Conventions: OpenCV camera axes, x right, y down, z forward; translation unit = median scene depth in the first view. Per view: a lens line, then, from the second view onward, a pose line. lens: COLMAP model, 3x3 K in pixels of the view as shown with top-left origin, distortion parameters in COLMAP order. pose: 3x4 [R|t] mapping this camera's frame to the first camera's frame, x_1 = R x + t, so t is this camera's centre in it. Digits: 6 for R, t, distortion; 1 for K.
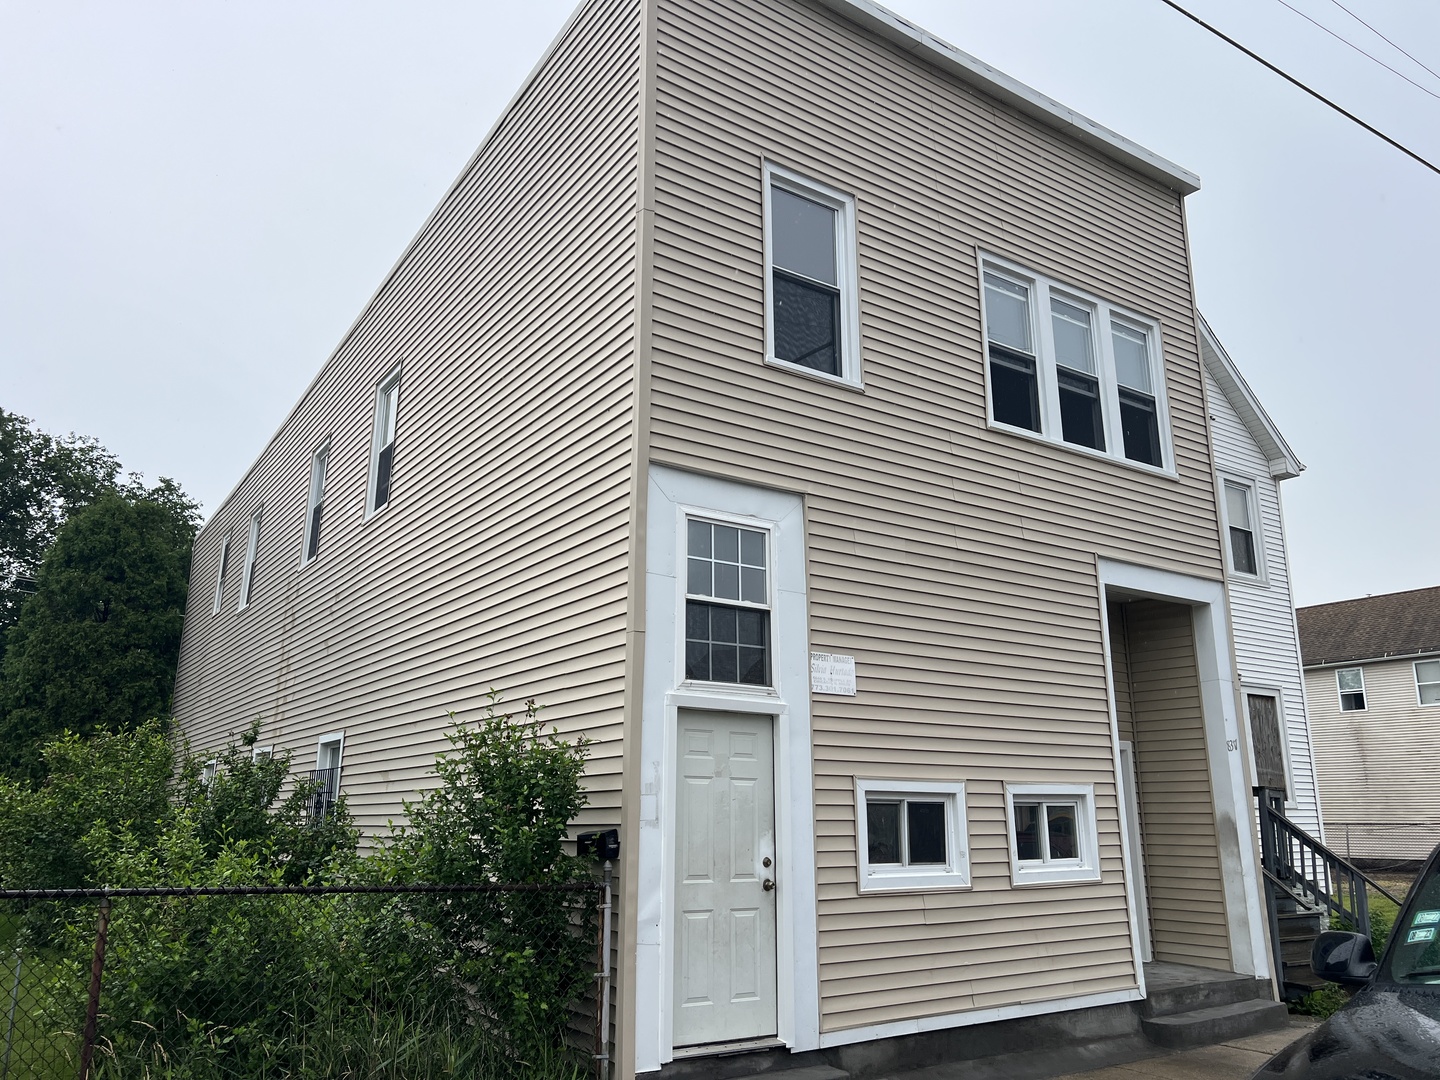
lens RADIAL K [[1079.7, 0, 721.9], [0, 1079.7, 551.5], [0, 0, 1]] dist [0.102671, -0.198482]
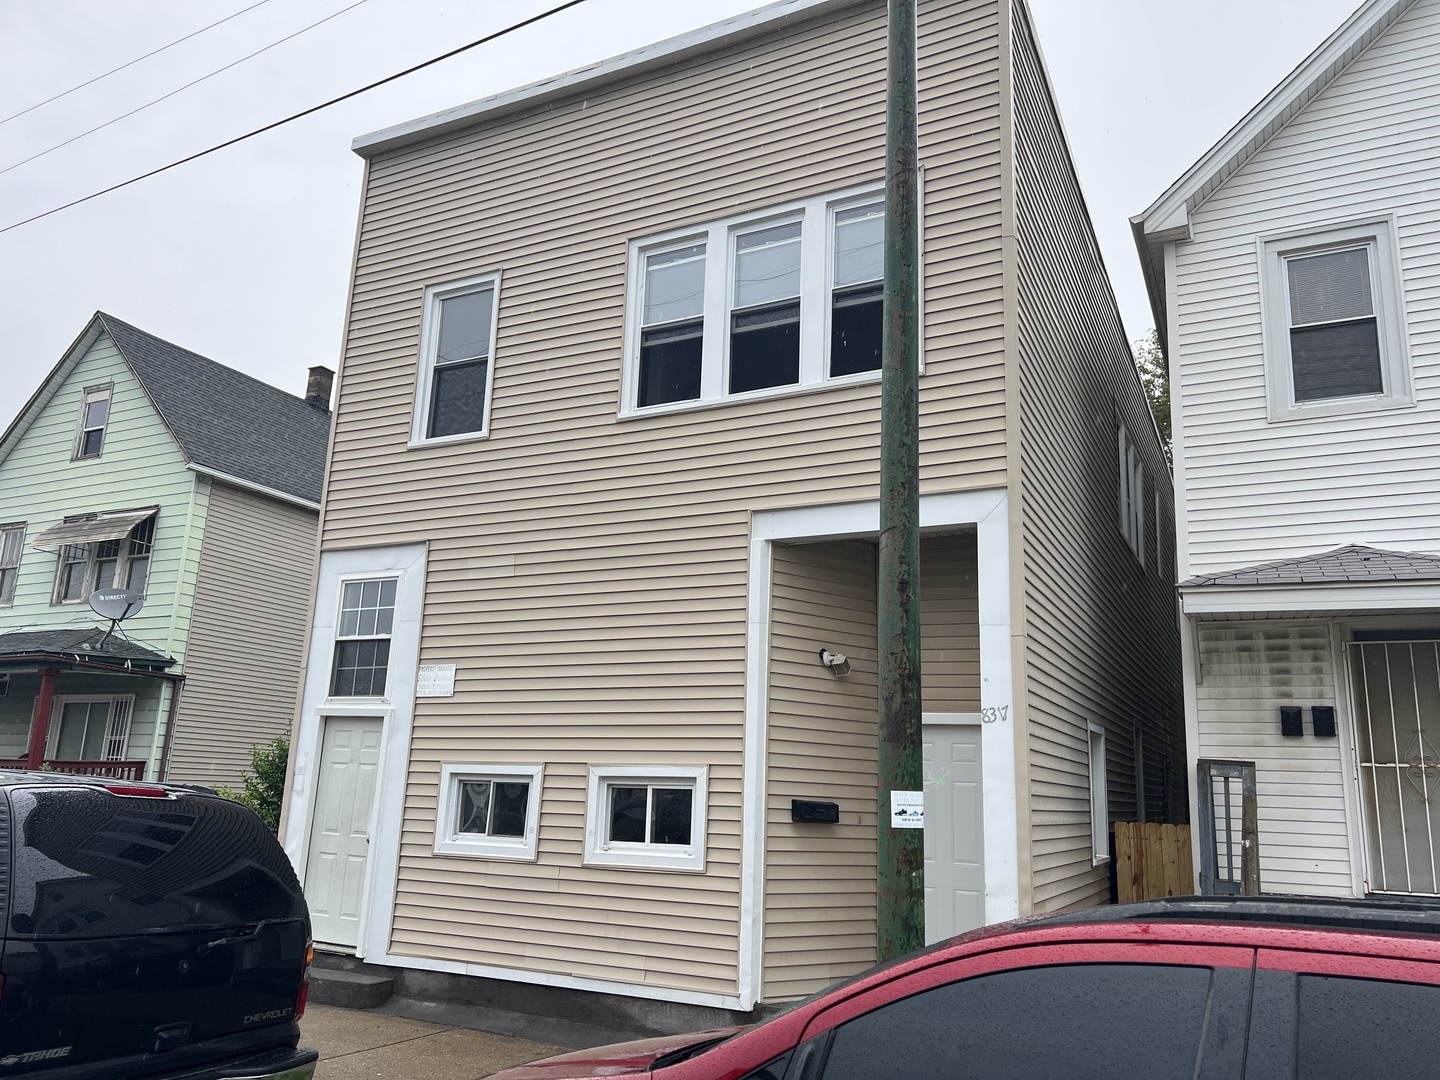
lens RADIAL K [[1079.7, 0, 721.9], [0, 1079.7, 551.5], [0, 0, 1]] dist [0.102671, -0.198482]
pose [[0.474442, -0.171263, -0.863466, 1.355338], [0.179393, 0.979118, -0.095632, 0.144611], [0.861813, -0.109528, 0.495259, 0.666618]]
